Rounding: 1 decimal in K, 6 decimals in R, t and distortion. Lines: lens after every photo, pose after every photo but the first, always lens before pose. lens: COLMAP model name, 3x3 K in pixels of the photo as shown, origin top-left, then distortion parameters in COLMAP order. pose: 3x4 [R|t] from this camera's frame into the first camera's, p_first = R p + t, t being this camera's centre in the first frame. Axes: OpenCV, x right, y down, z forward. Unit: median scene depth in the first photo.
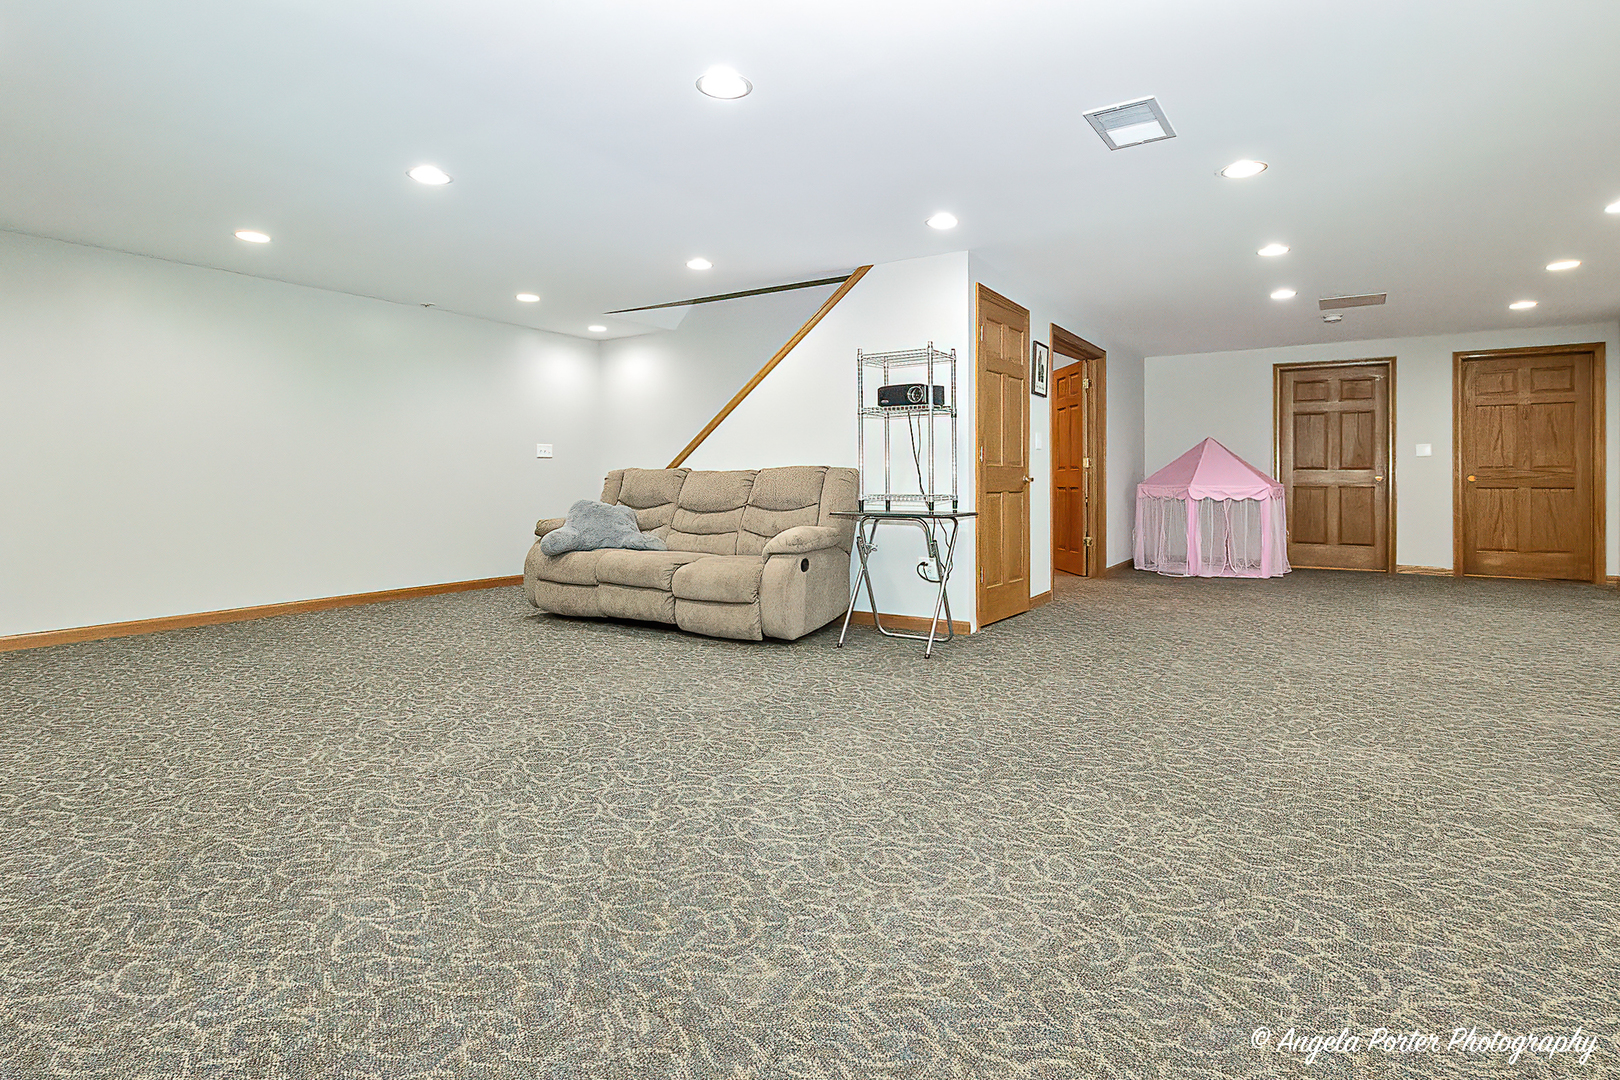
lens RADIAL K [[776.3, 0, 812.4], [0, 776.3, 485.5], [0, 0, 1]] dist [0.014190, -0.007368]
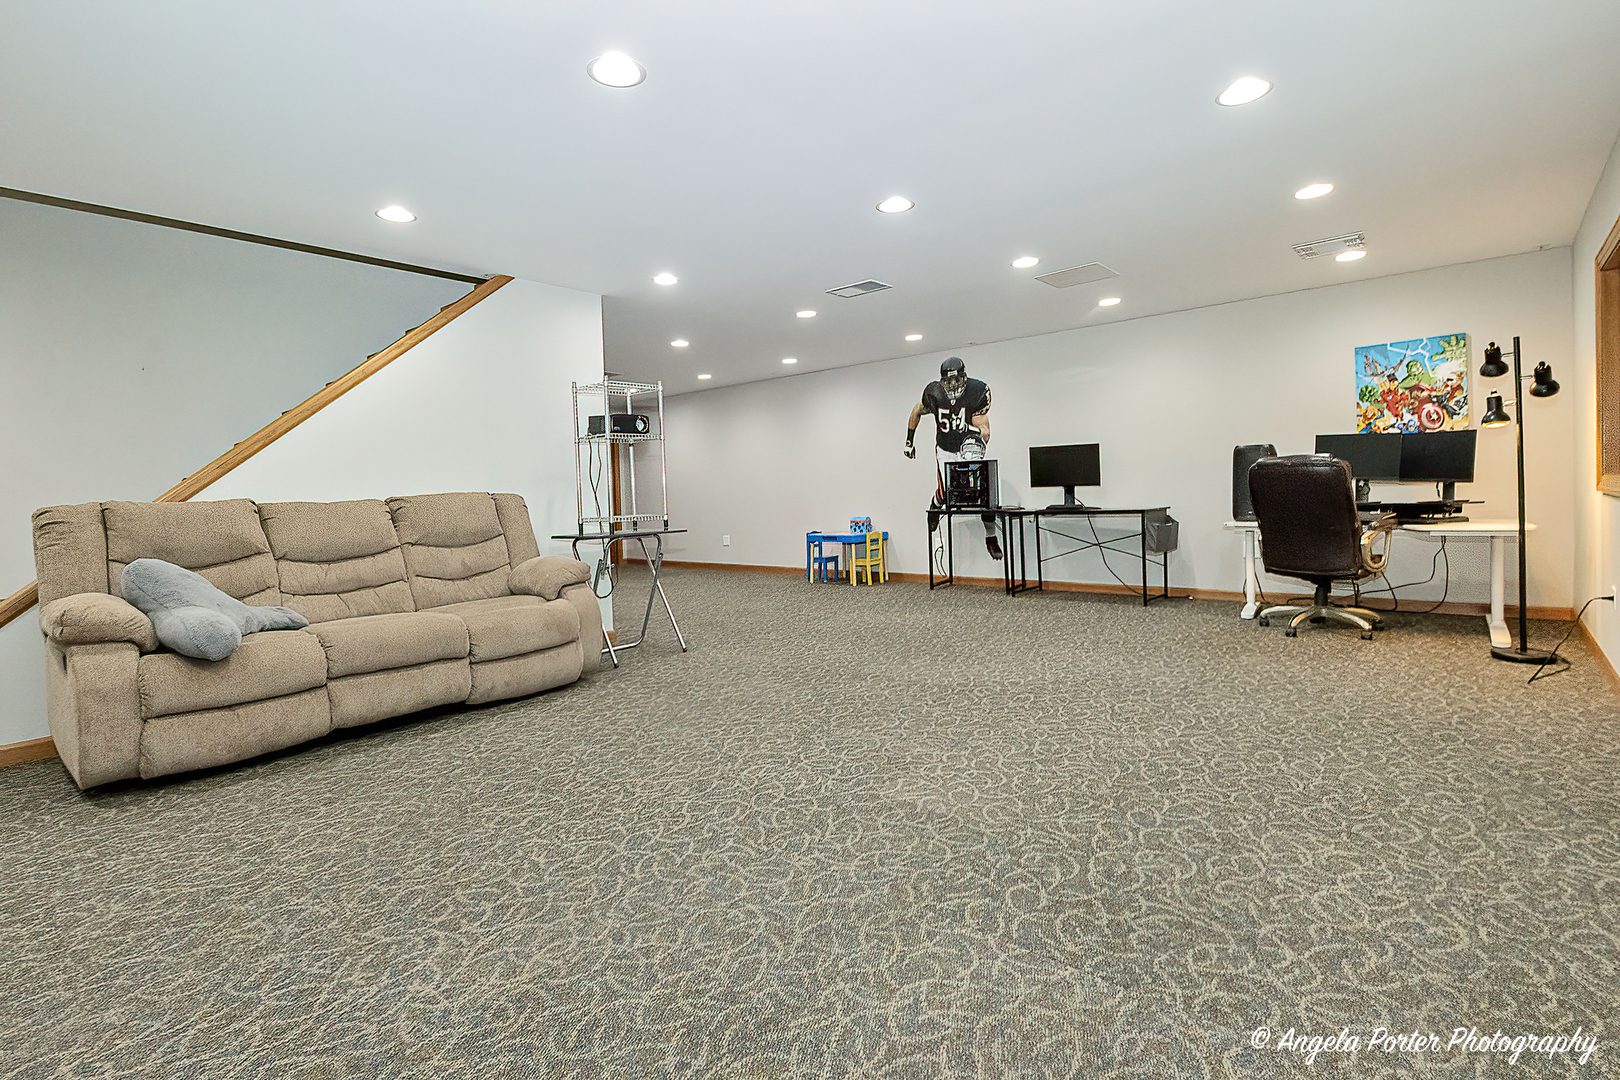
lens RADIAL K [[775.6, 0, 817.1], [0, 775.6, 513.2], [0, 0, 1]] dist [0.002666, -0.000094]
pose [[0.165419, -0.034533, 0.985619, -0.872682], [0.044336, 0.998637, 0.027548, -0.009388], [-0.985226, 0.039141, 0.166724, 0.535368]]
